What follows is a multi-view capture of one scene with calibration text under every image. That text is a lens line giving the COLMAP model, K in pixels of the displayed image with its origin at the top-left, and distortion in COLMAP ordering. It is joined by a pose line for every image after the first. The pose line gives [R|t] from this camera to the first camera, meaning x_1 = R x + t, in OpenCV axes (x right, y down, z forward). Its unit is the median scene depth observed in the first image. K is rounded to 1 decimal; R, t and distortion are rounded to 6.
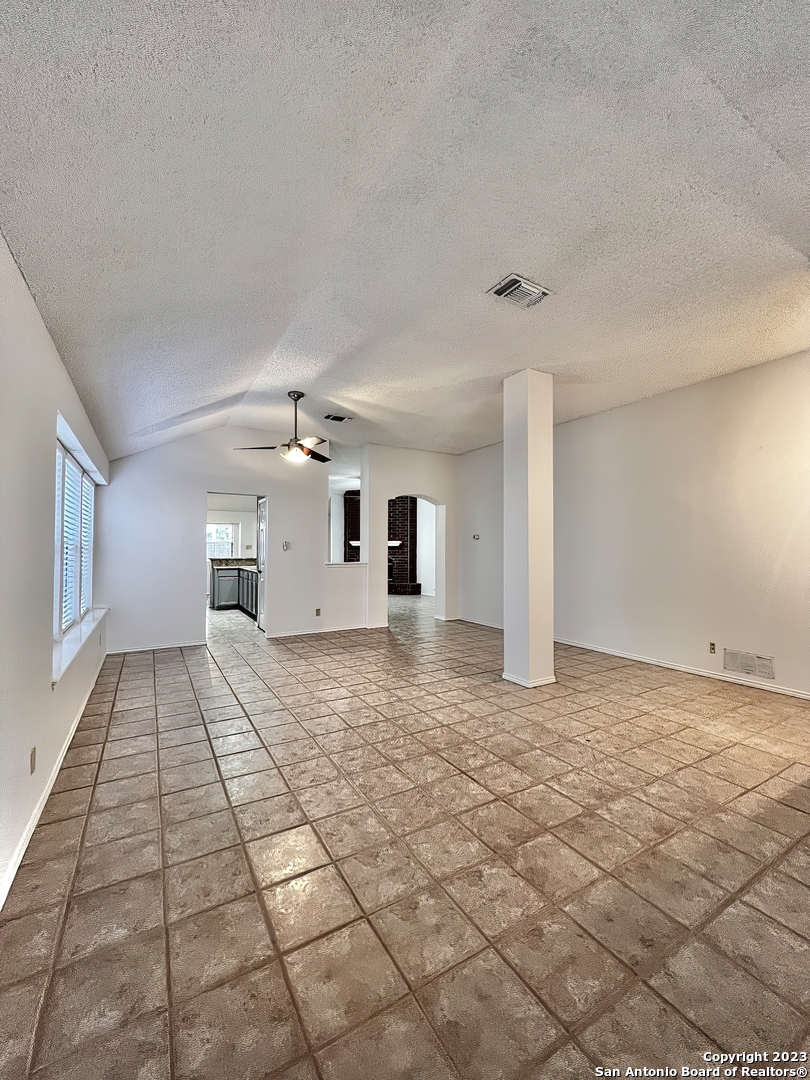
lens RADIAL K [[450.8, 0, 407.4], [0, 450.8, 538.4], [0, 0, 1]] dist [-0.002401, 0.000089]
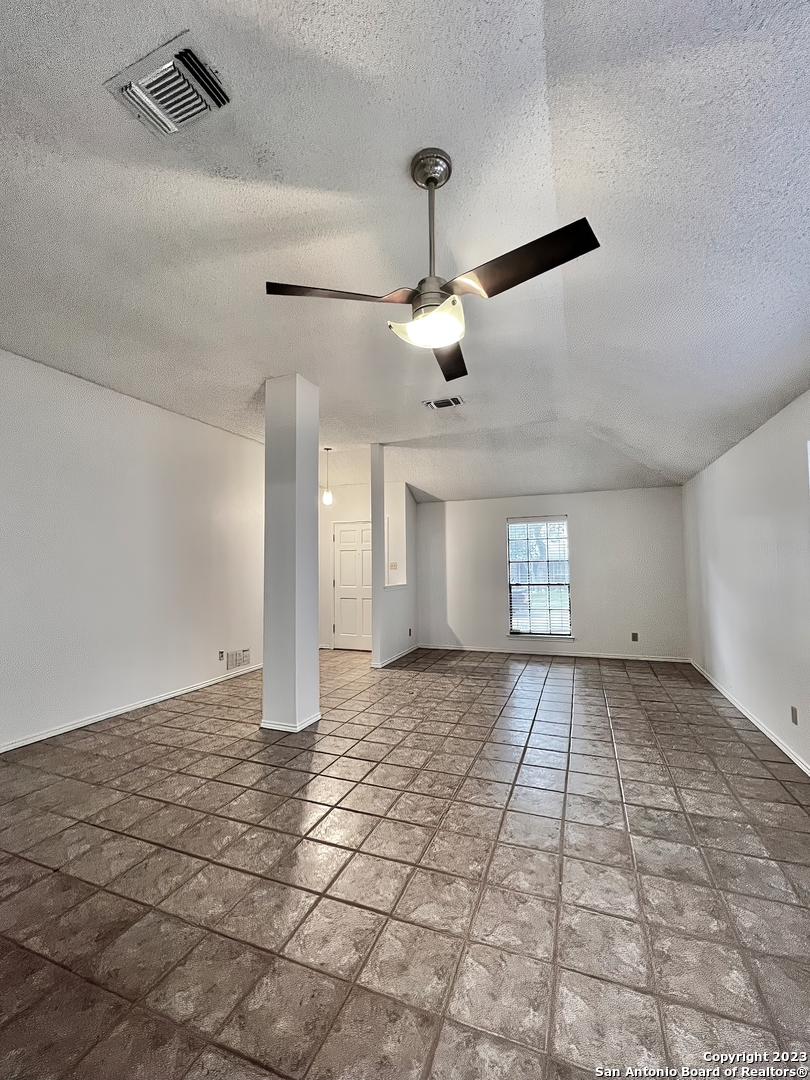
lens RADIAL K [[450.8, 0, 407.4], [0, 450.8, 538.4], [0, 0, 1]] dist [-0.002401, 0.000089]
pose [[-0.627737, 0.052934, 0.776623, -0.689171], [-0.005961, 0.997329, -0.072795, 0.021218], [-0.778403, -0.050326, -0.625745, 1.668254]]
